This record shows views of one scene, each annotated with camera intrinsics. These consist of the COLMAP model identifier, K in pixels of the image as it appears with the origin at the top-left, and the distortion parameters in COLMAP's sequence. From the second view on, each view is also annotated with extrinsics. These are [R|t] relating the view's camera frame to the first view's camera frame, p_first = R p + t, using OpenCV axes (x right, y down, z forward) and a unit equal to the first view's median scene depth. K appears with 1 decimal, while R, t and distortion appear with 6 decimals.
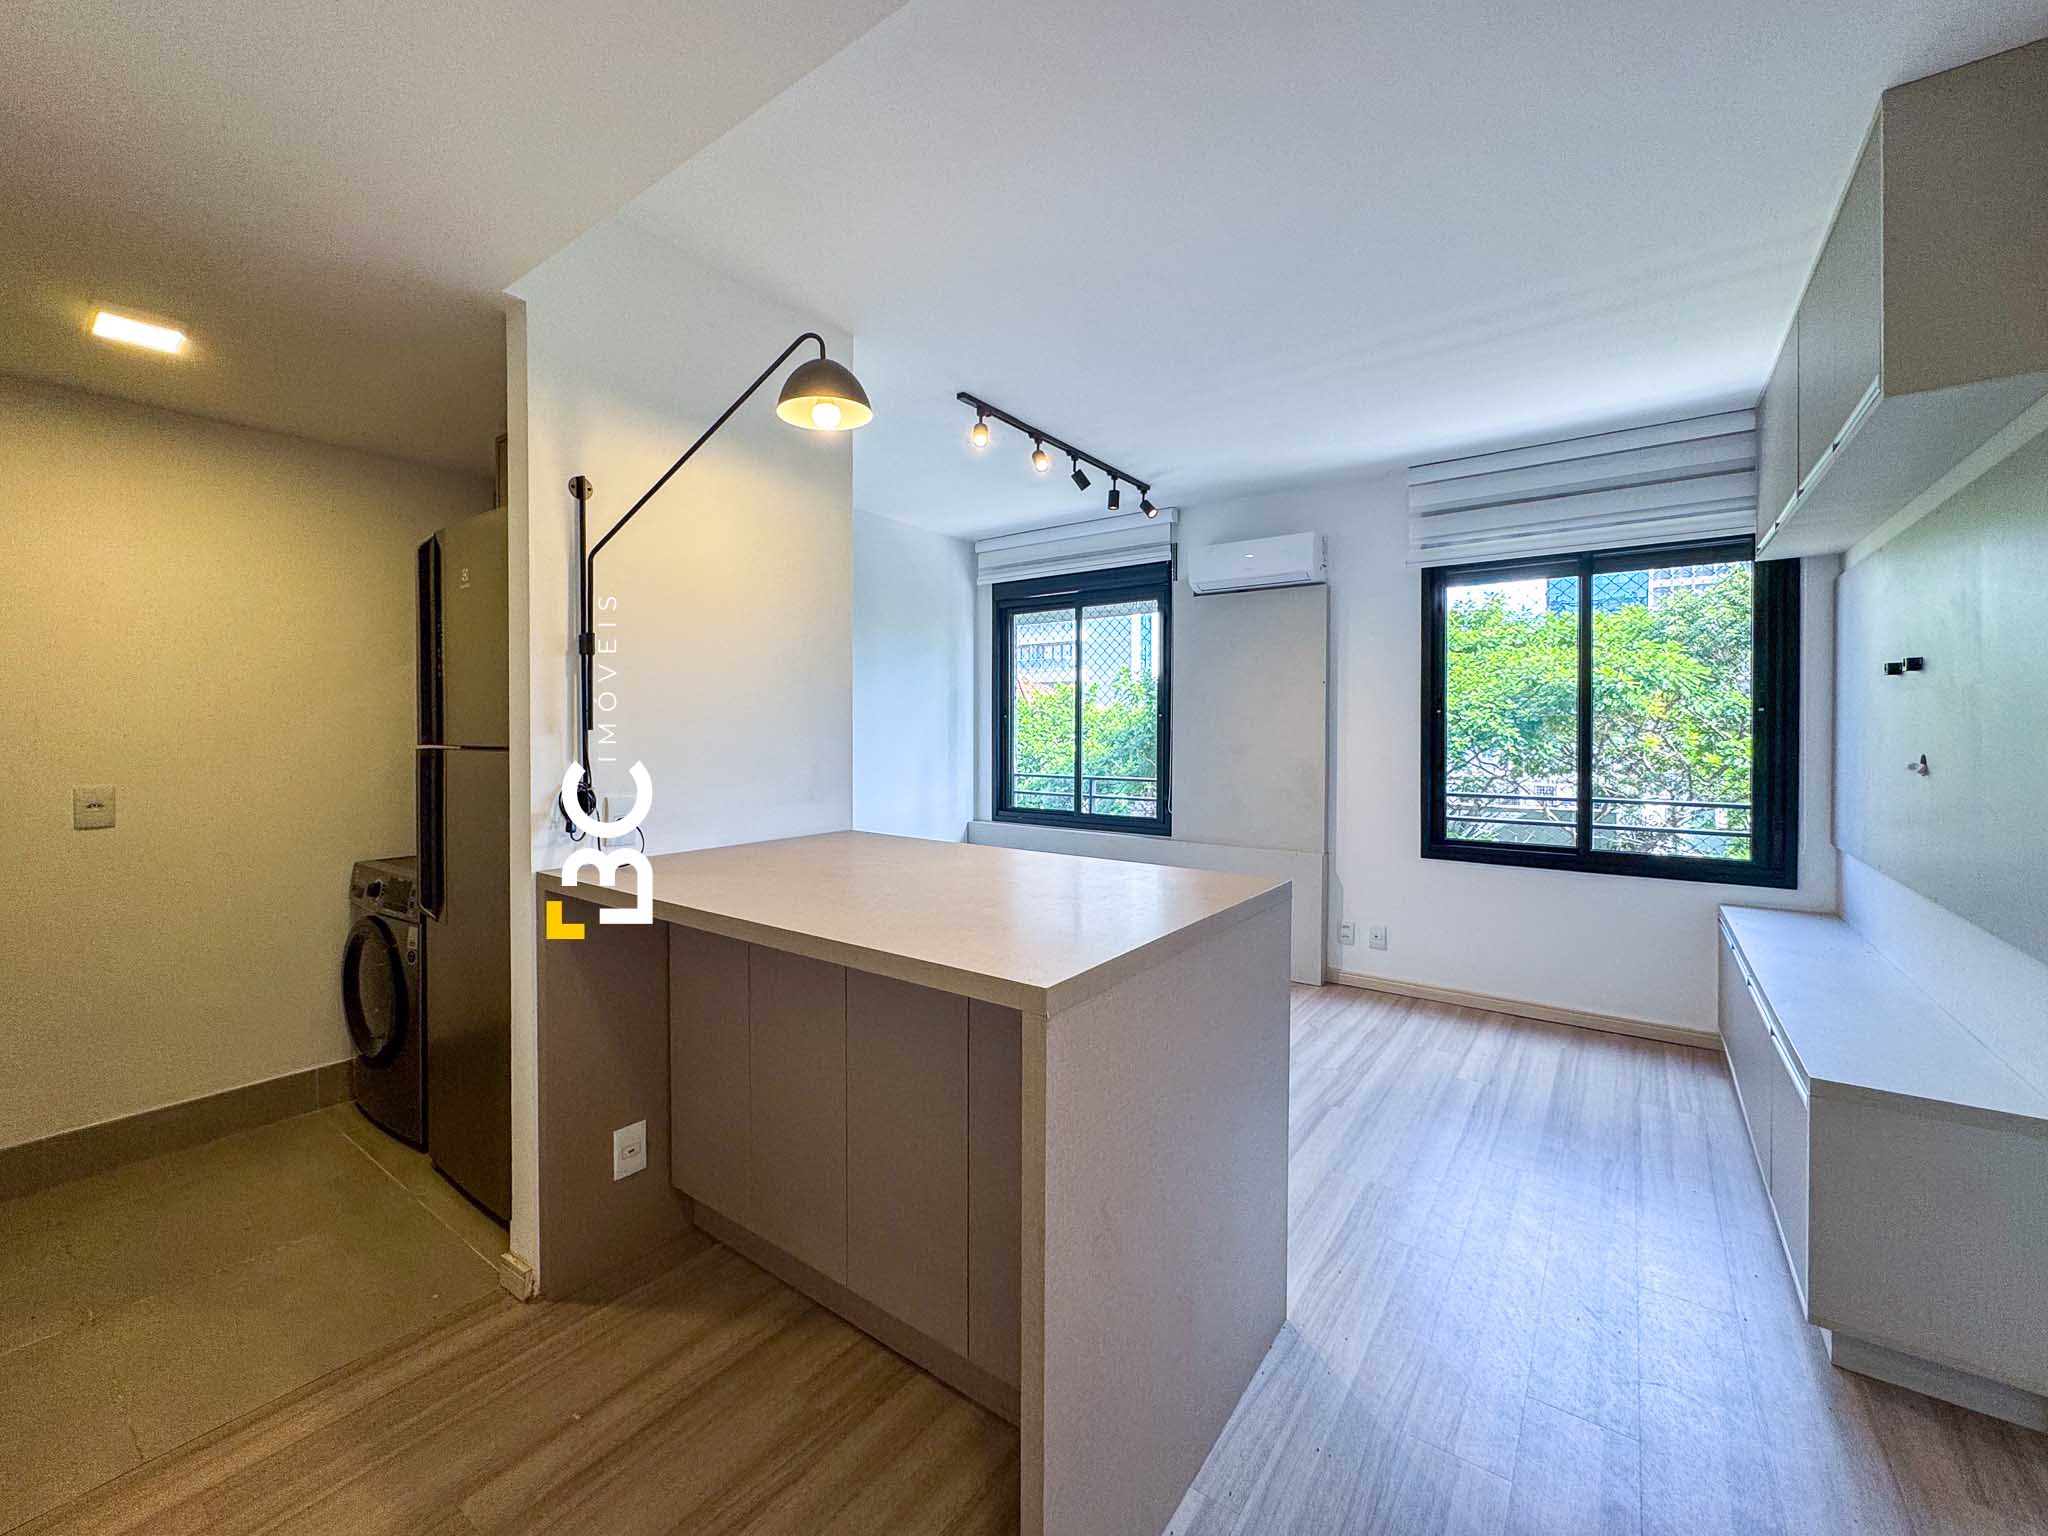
lens RADIAL K [[850.7, 0, 1043.2], [0, 850.7, 752.8], [0, 0, 1]] dist [0.010337, 0.000637]
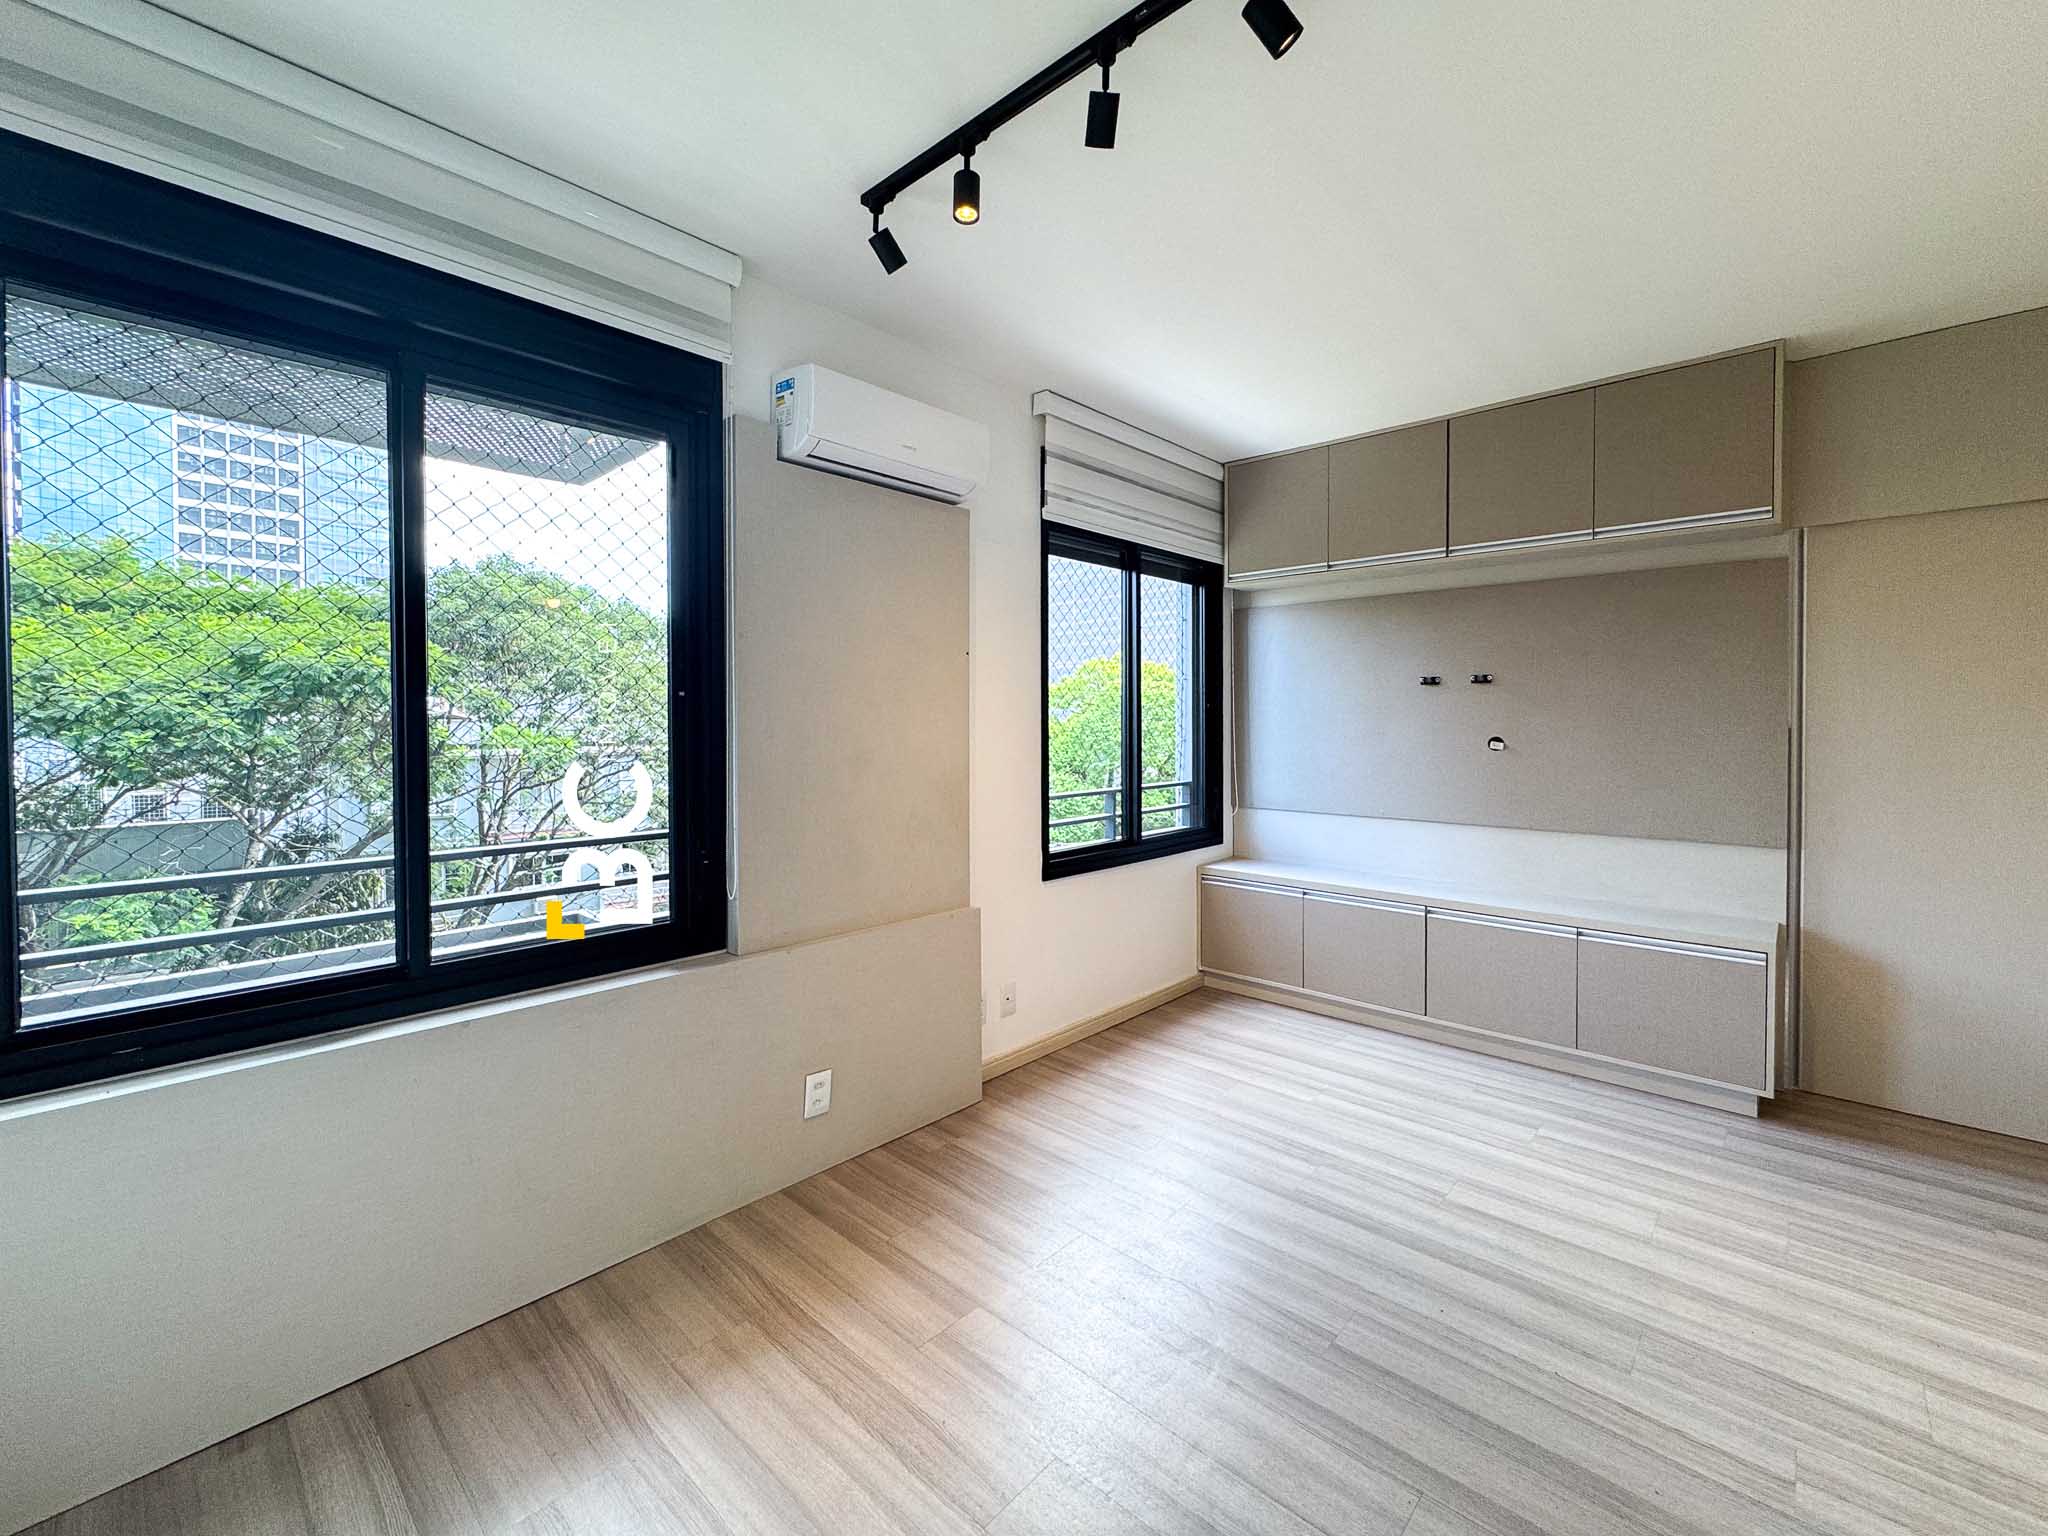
lens RADIAL K [[804.3, 0, 1057.1], [0, 804.3, 724.2], [0, 0, 1]] dist [-0.032308, -0.000153]
pose [[0.129969, -0.011134, 0.991456, -0.323002], [0.030511, 0.999508, 0.007225, -0.031991], [-0.991048, 0.029311, 0.130245, 0.939833]]
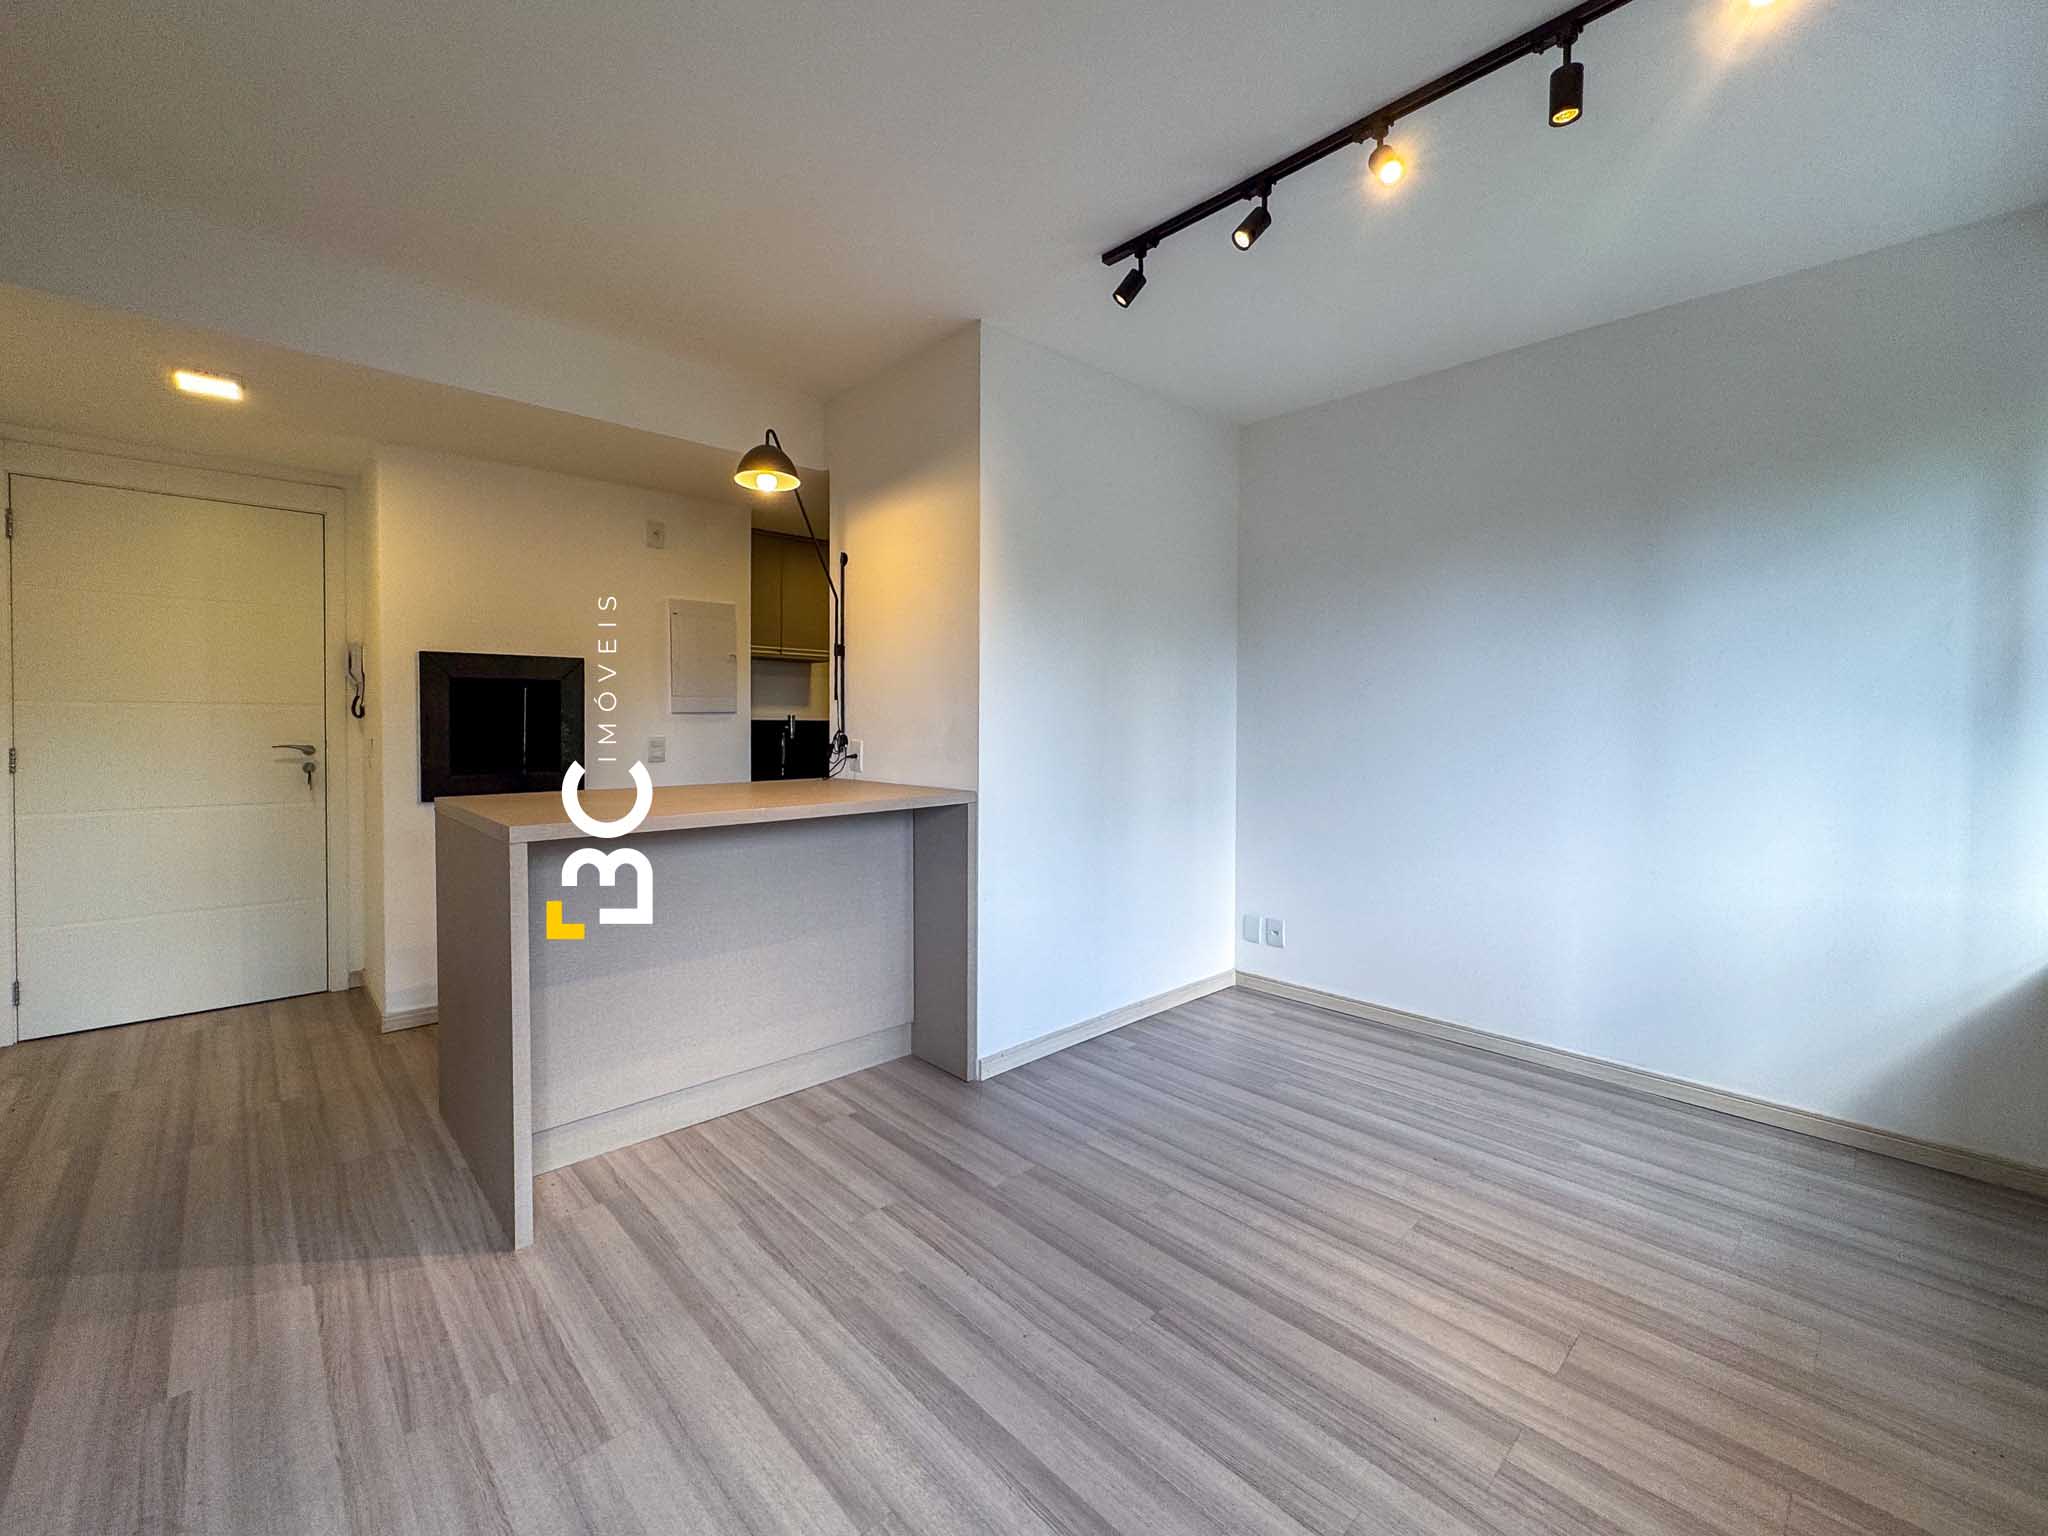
lens RADIAL K [[915.9, 0, 1047.5], [0, 915.9, 735.0], [0, 0, 1]] dist [0.012545, 0.000495]
pose [[-0.195891, 0.017719, -0.980466, 0.604343], [-0.037261, 0.998980, 0.025498, -0.016160], [0.979918, 0.041528, -0.195031, 0.882315]]
